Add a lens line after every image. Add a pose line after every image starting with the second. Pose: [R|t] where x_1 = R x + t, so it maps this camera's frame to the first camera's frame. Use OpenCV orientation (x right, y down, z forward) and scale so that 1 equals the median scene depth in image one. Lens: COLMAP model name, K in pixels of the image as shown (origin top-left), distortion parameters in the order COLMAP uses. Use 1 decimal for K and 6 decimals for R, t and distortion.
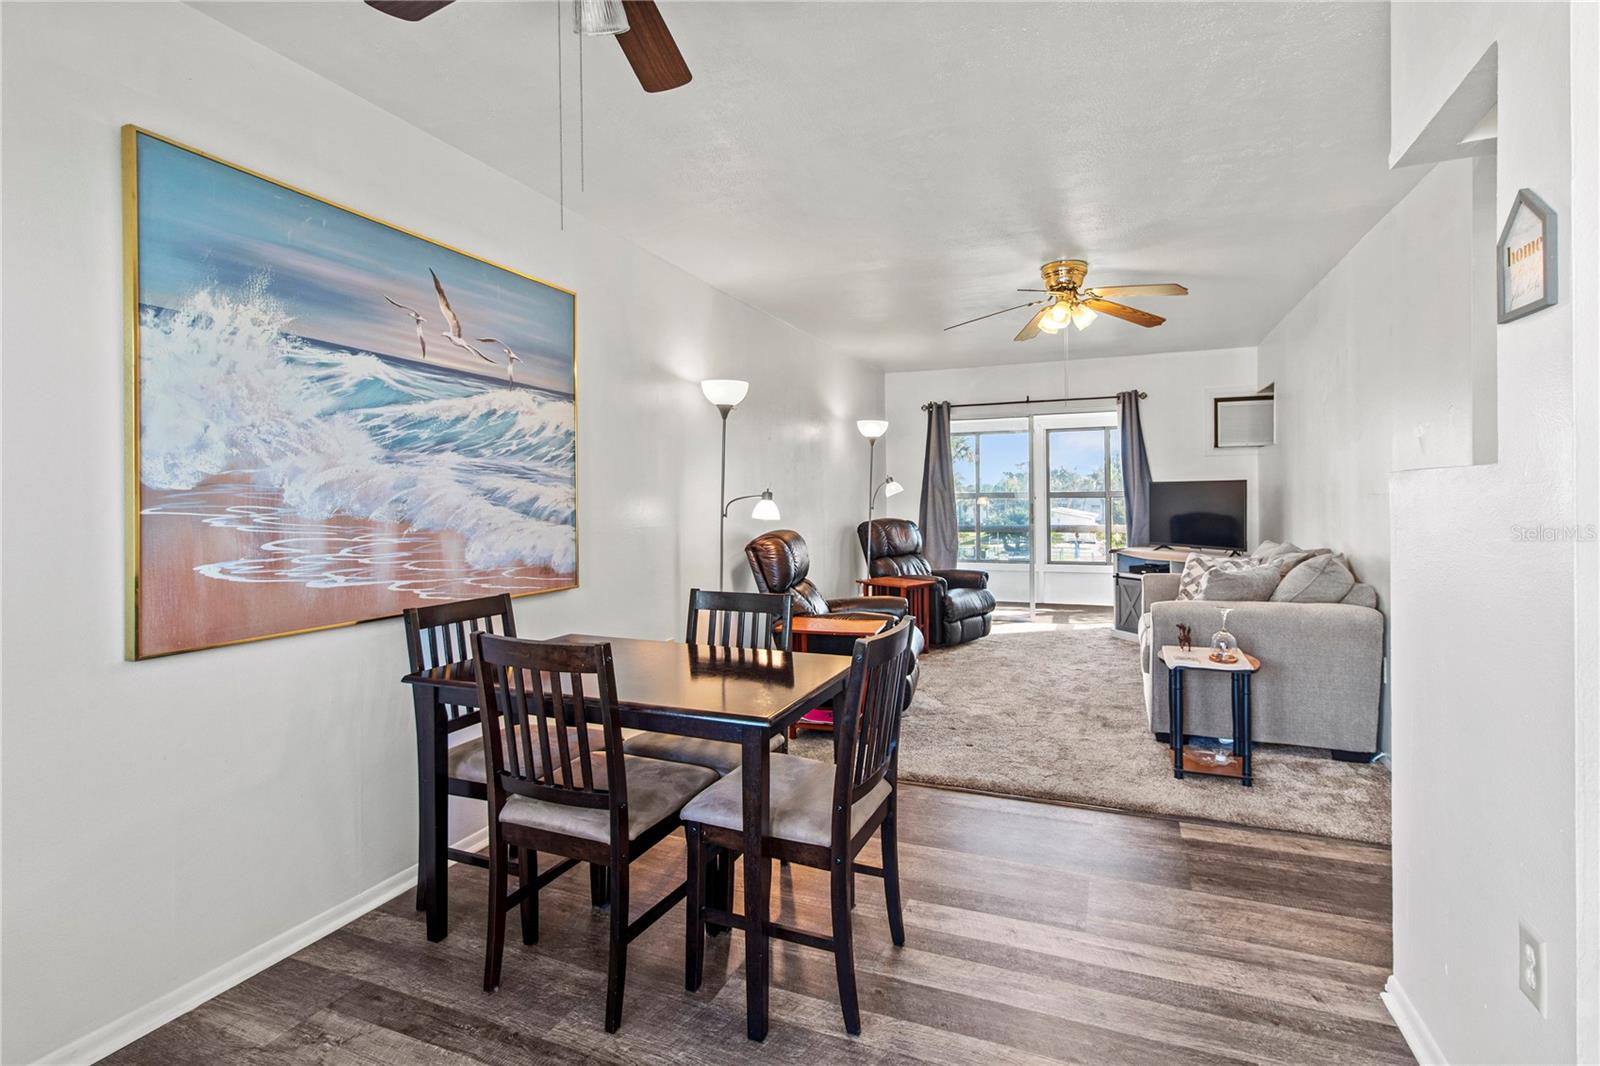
lens RADIAL K [[765.0, 0, 803.1], [0, 765.0, 513.9], [0, 0, 1]] dist [0.001306, -0.001019]
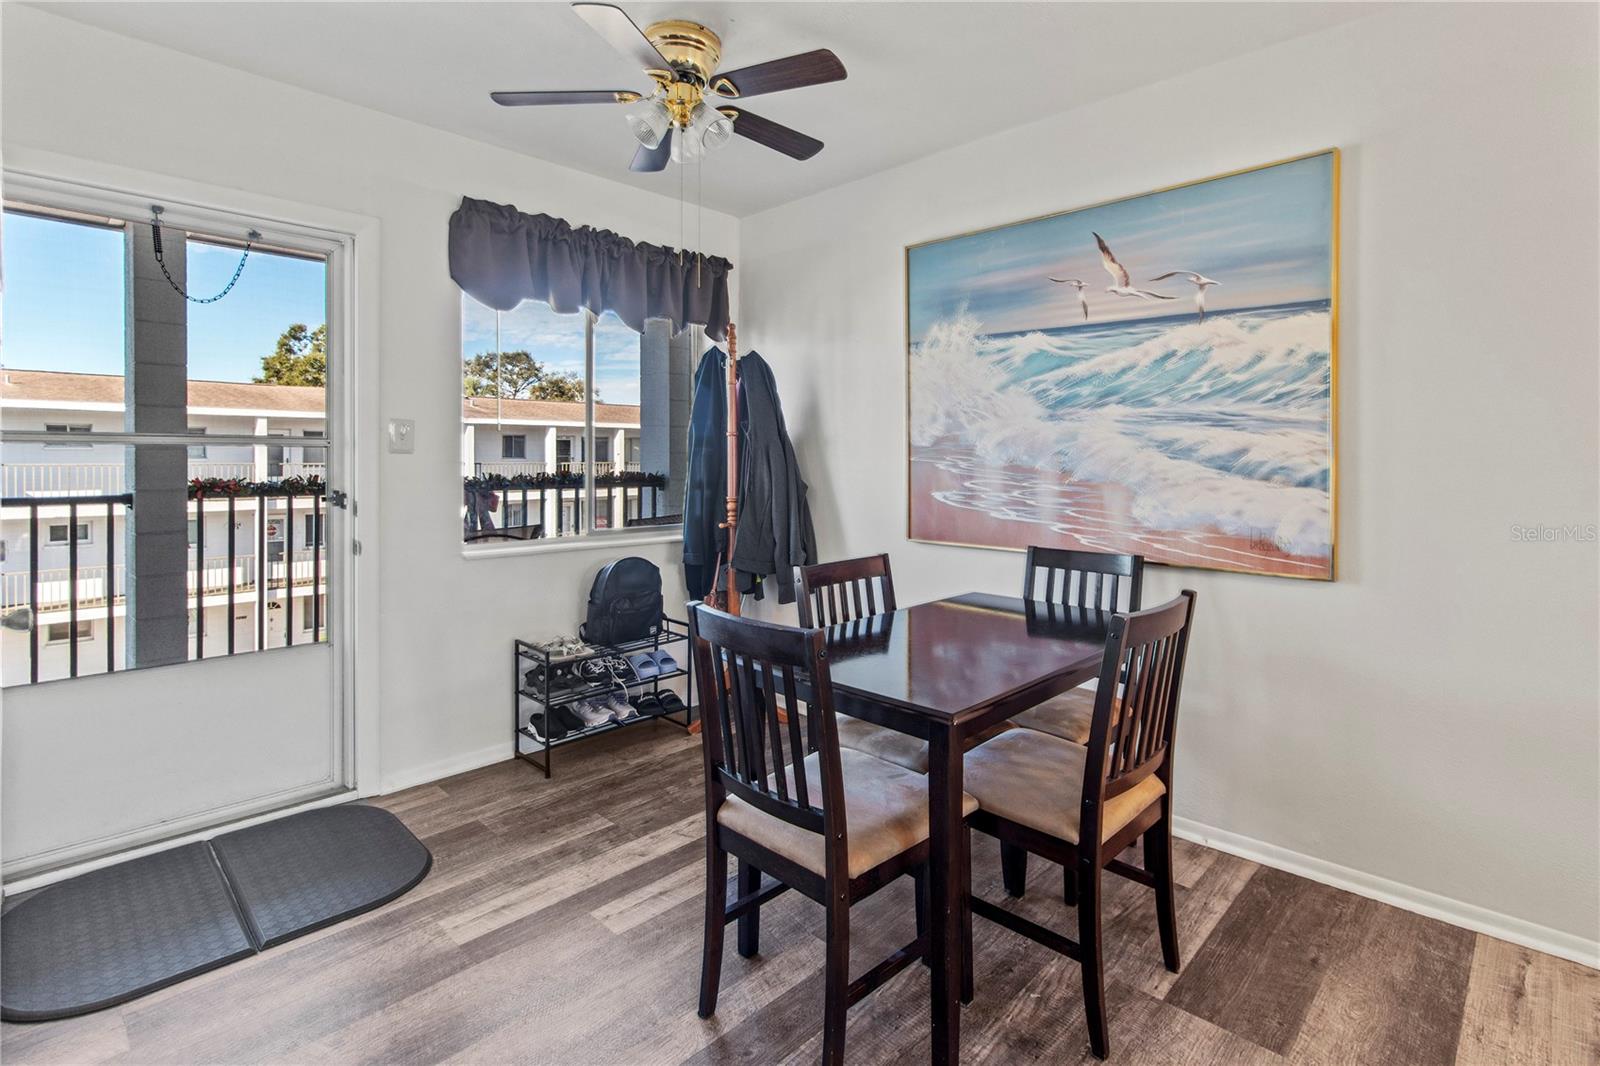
lens RADIAL K [[765.0, 0, 815.3], [0, 765.0, 457.5], [0, 0, 1]] dist [0.001306, -0.001019]
pose [[-0.362953, 0.018826, -0.931617, 0.555854], [-0.008798, 0.999682, 0.023629, -0.028641], [0.931766, 0.016772, -0.362672, 0.899582]]
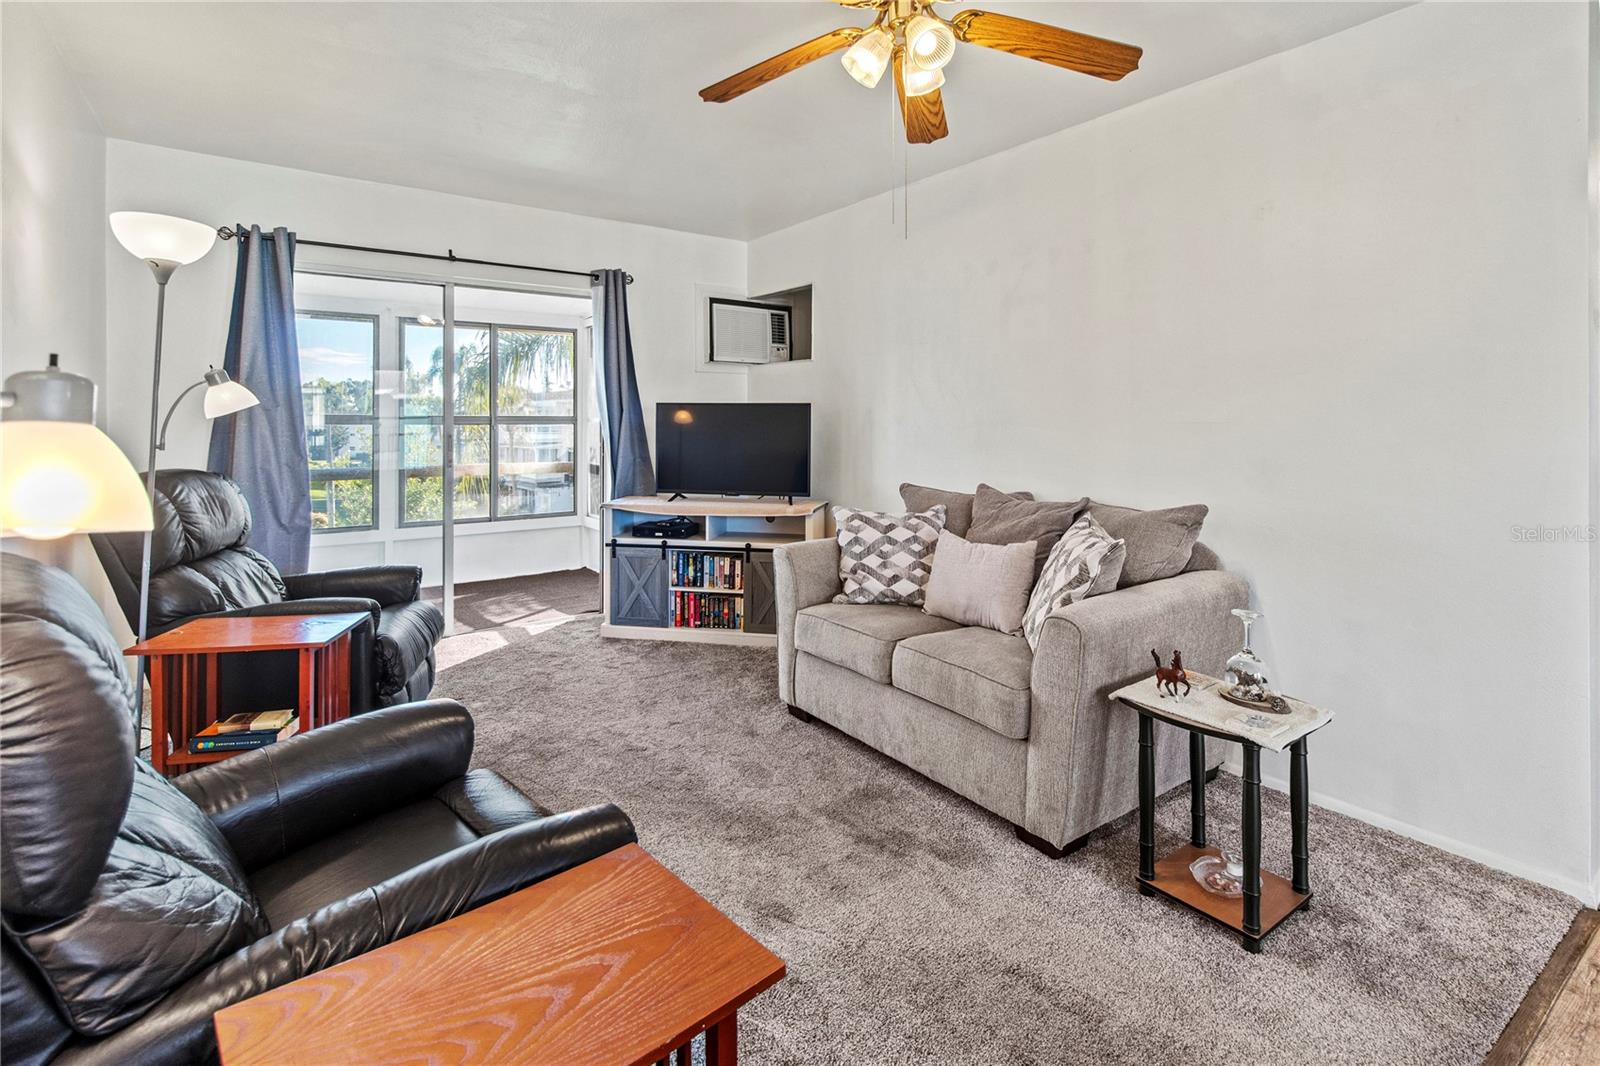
lens RADIAL K [[765.0, 0, 812.0], [0, 765.0, 432.9], [0, 0, 1]] dist [0.001306, -0.001019]
pose [[0.522037, -0.001532, 0.852922, -0.142426], [0.012879, 0.999899, -0.006087, -0.018735], [-0.852826, 0.014162, 0.522004, 1.120955]]
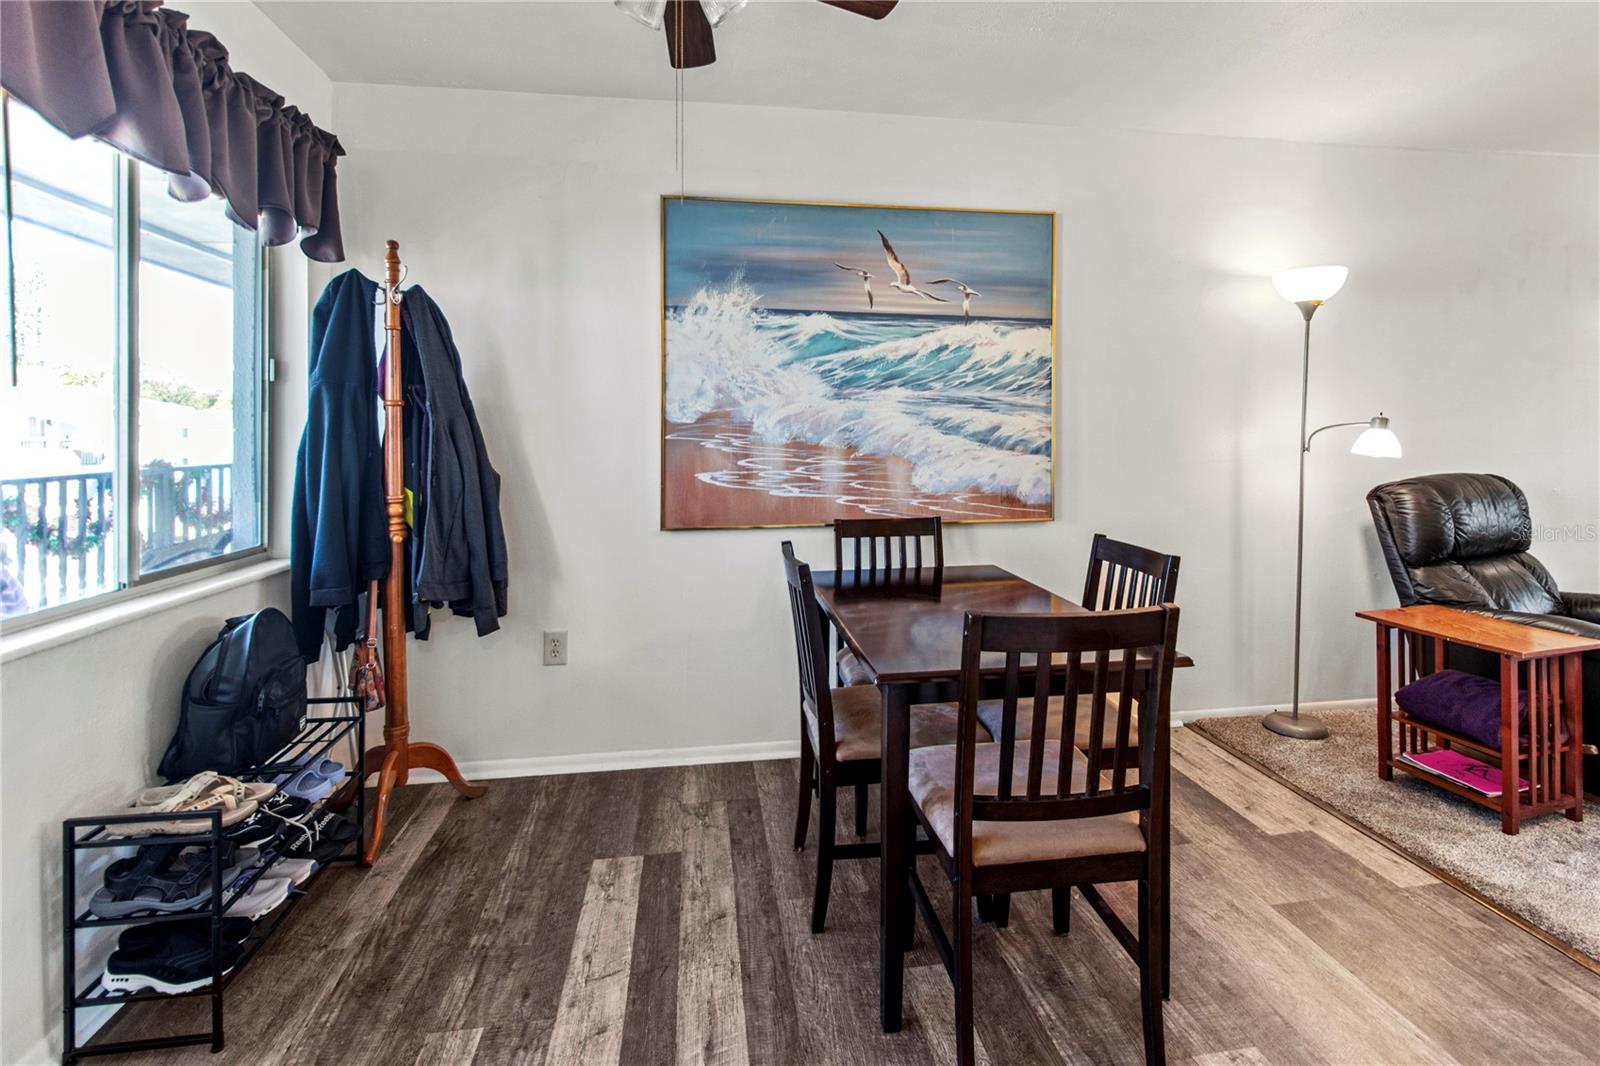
lens RADIAL K [[765.0, 0, 824.5], [0, 765.0, 437.1], [0, 0, 1]] dist [0.001306, -0.001019]
pose [[0.515899, 0.014657, -0.856524, 0.412491], [-0.015035, 0.999855, 0.008054, -0.012740], [0.856517, 0.008723, 0.516045, 0.289160]]
